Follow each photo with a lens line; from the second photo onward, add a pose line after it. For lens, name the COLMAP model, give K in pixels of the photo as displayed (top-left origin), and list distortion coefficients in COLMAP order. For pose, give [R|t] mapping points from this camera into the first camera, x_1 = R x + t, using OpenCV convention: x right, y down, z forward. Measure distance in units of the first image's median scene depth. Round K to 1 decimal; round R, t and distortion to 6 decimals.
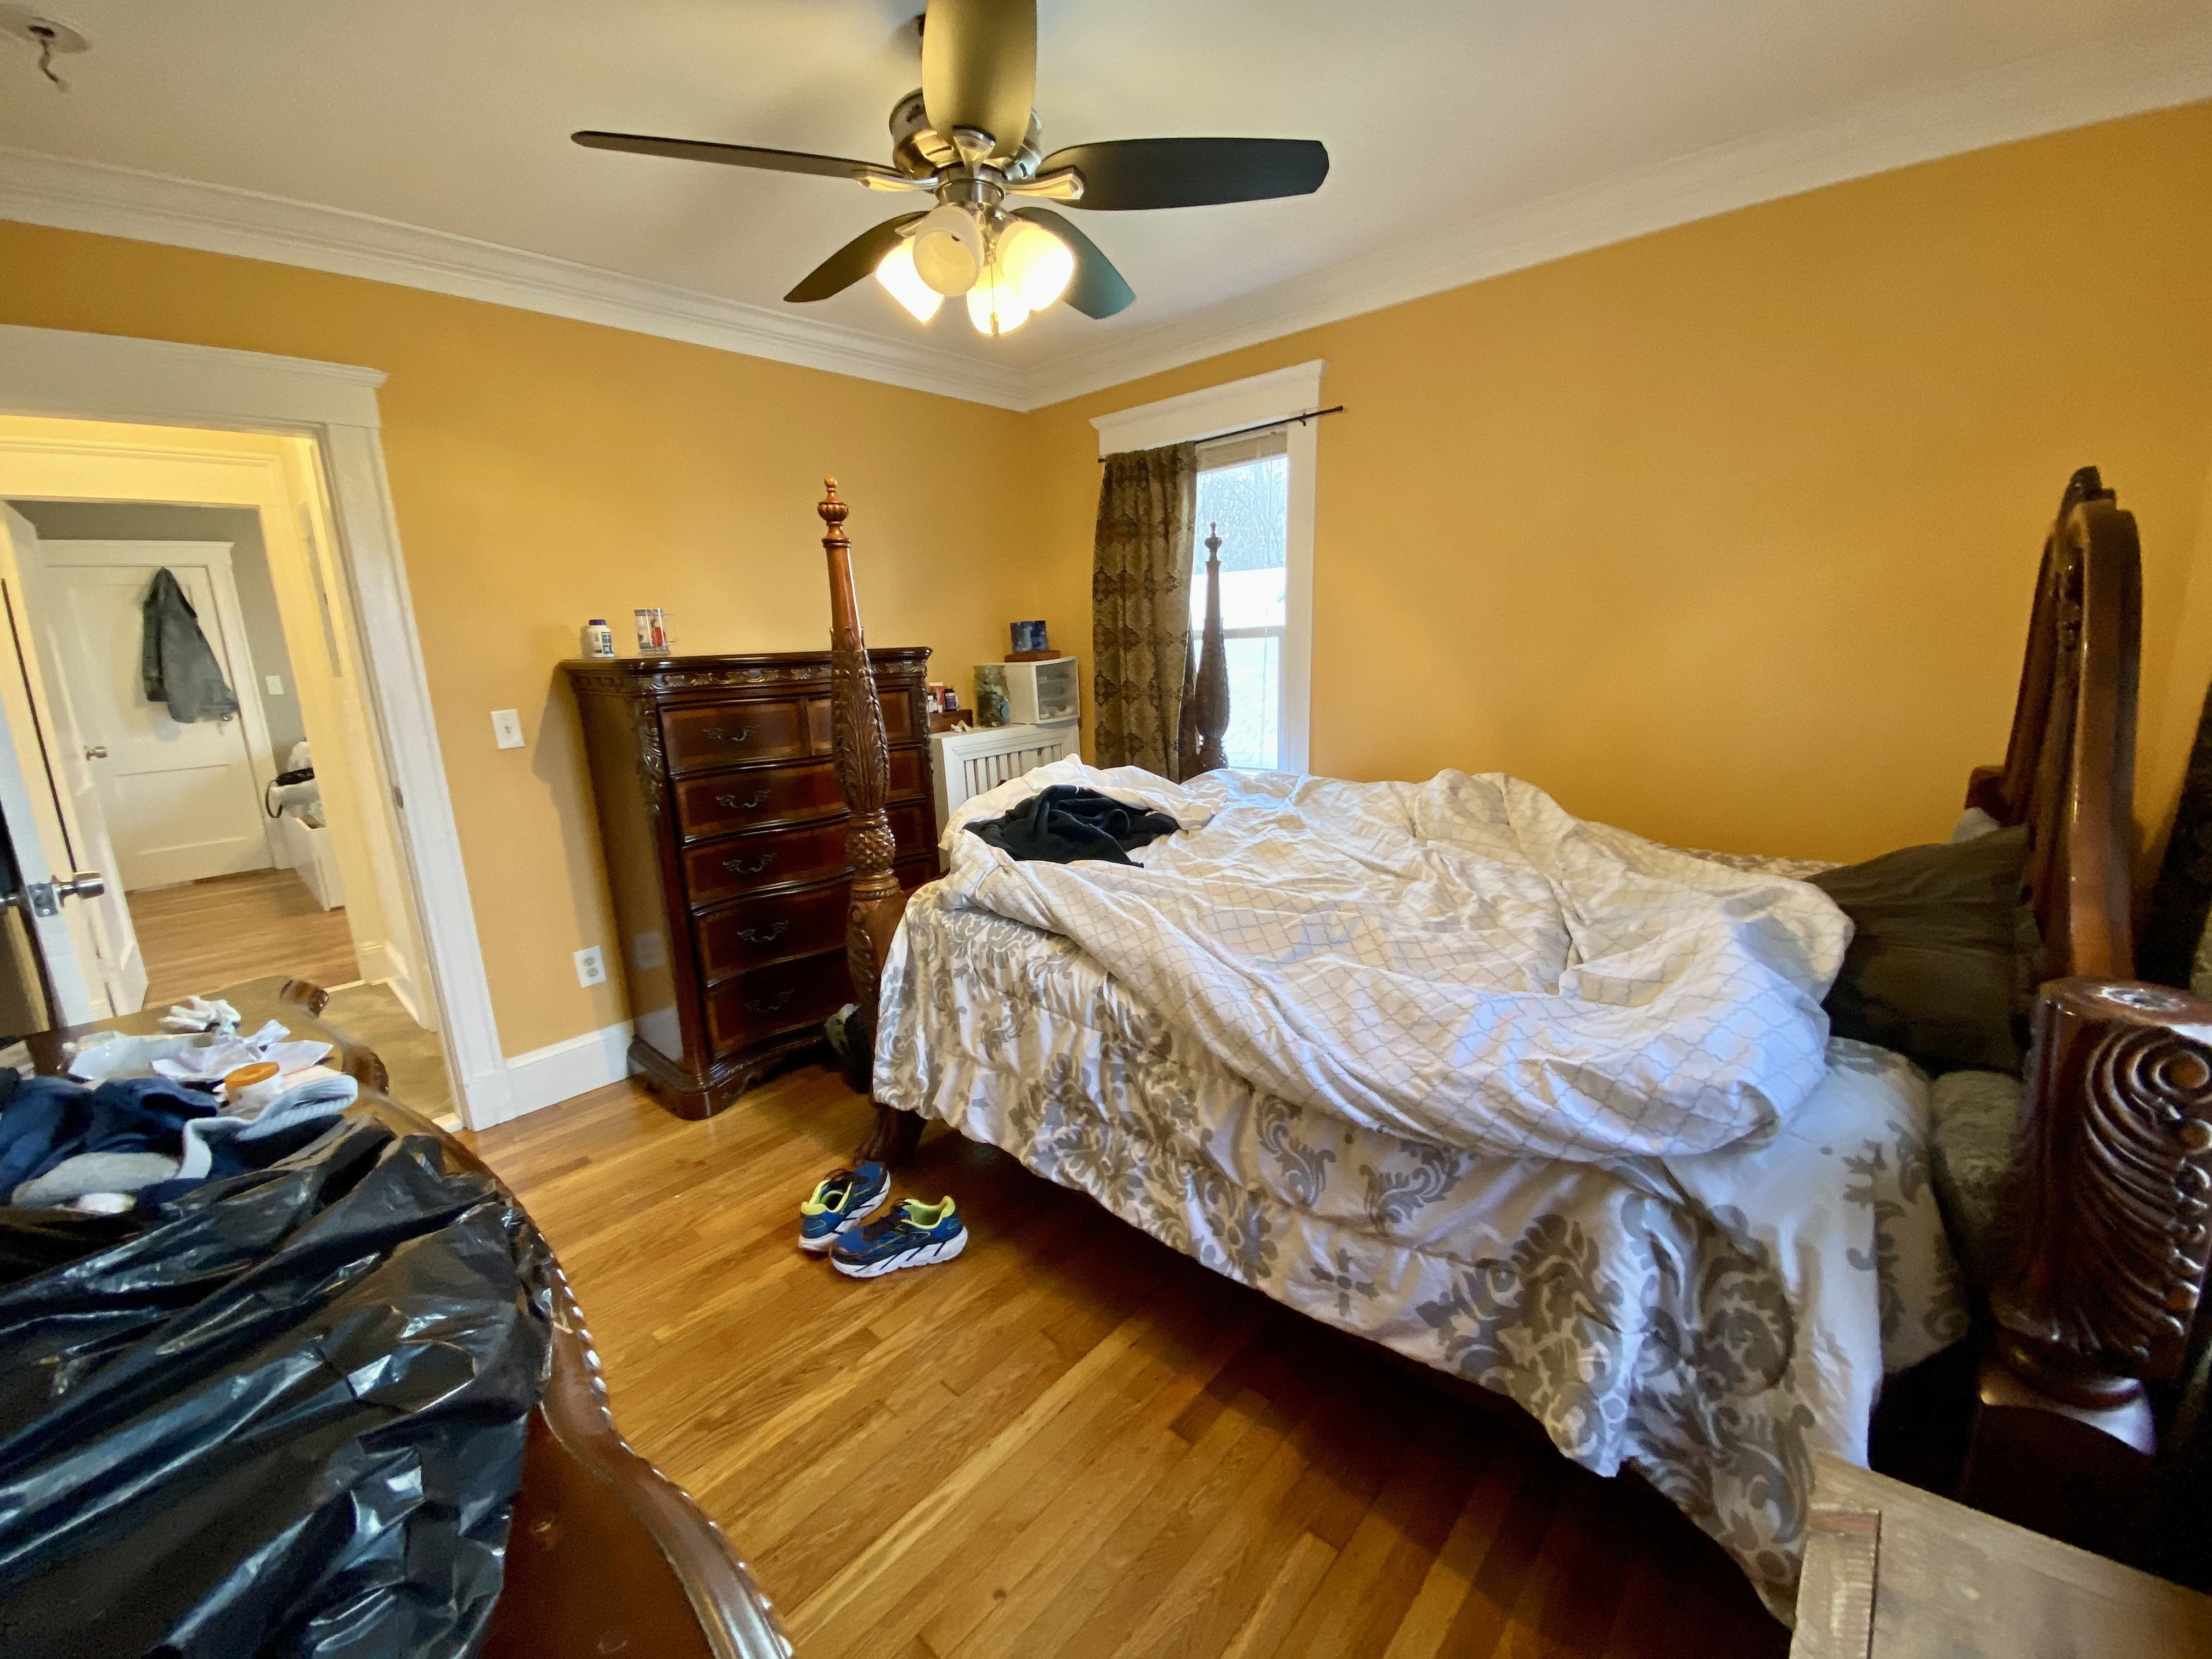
lens RADIAL K [[893.8, 0, 1116.4], [0, 893.8, 832.5], [0, 0, 1]] dist [0.026073, -0.022259]
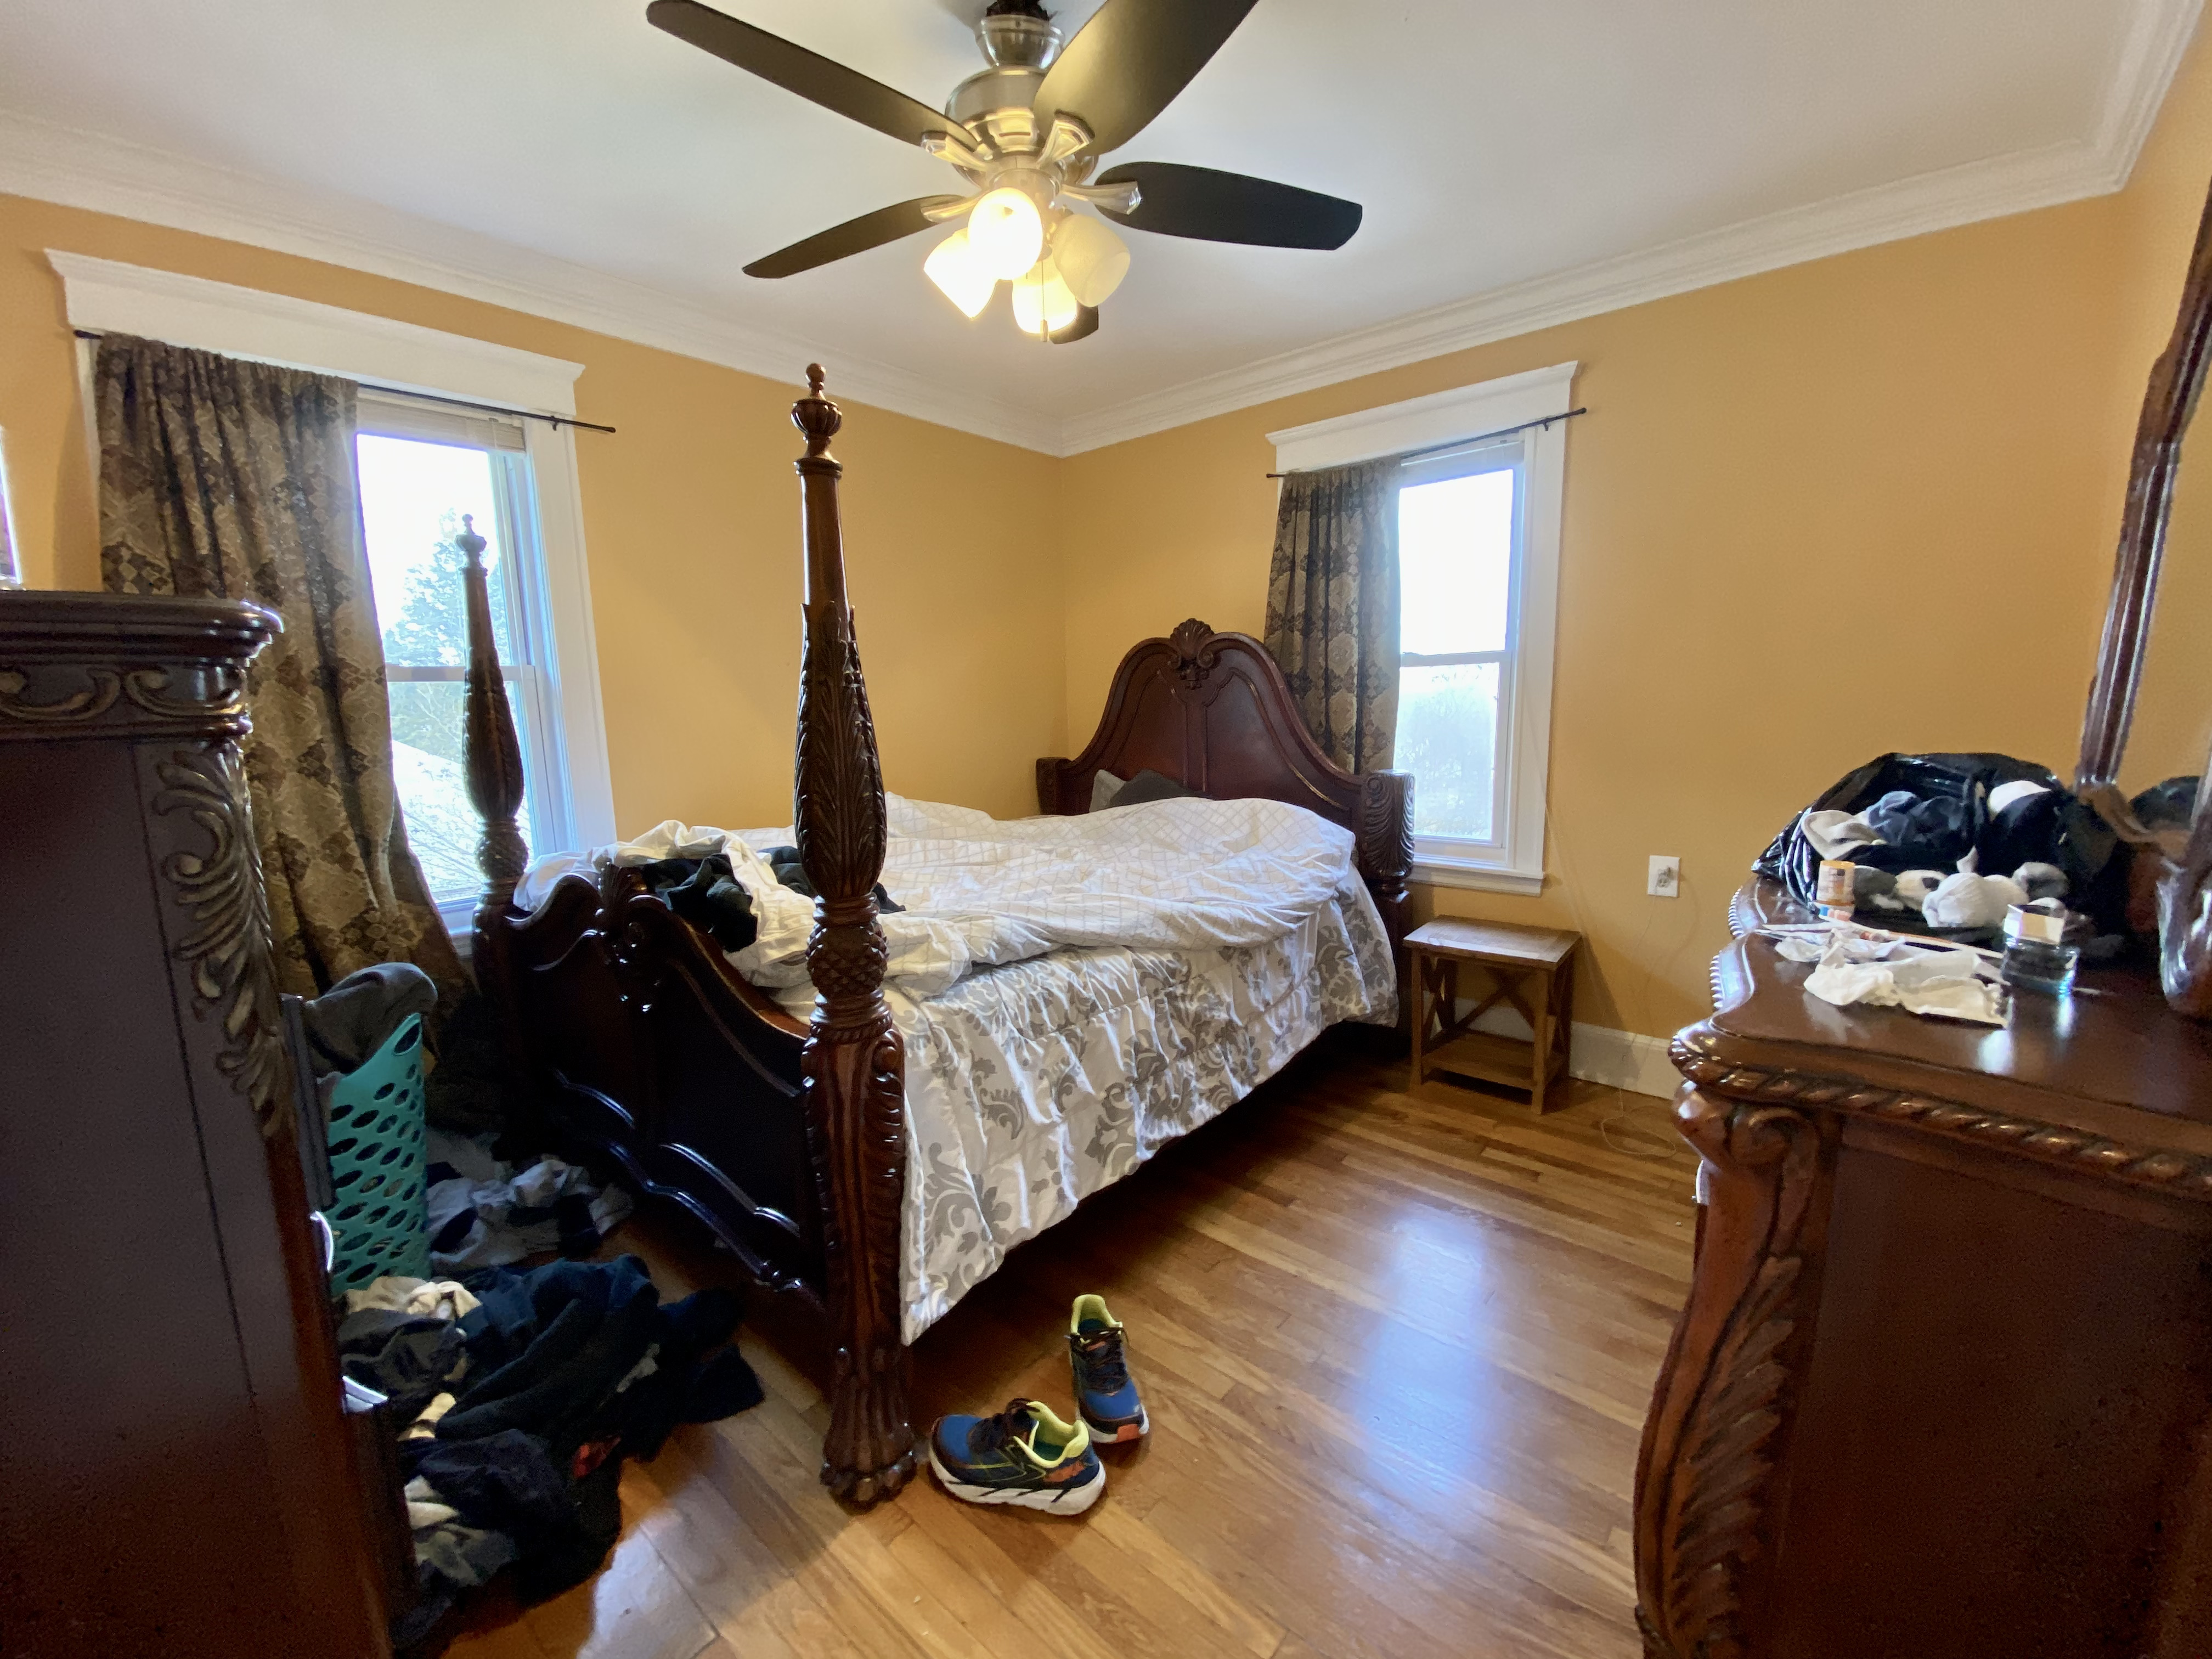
lens RADIAL K [[893.8, 0, 1116.4], [0, 893.8, 832.5], [0, 0, 1]] dist [0.026073, -0.022259]
pose [[-0.043186, -0.111103, 0.992870, -1.045847], [0.237396, 0.964193, 0.118220, -0.112575], [-0.970453, 0.240808, -0.015264, 0.936257]]
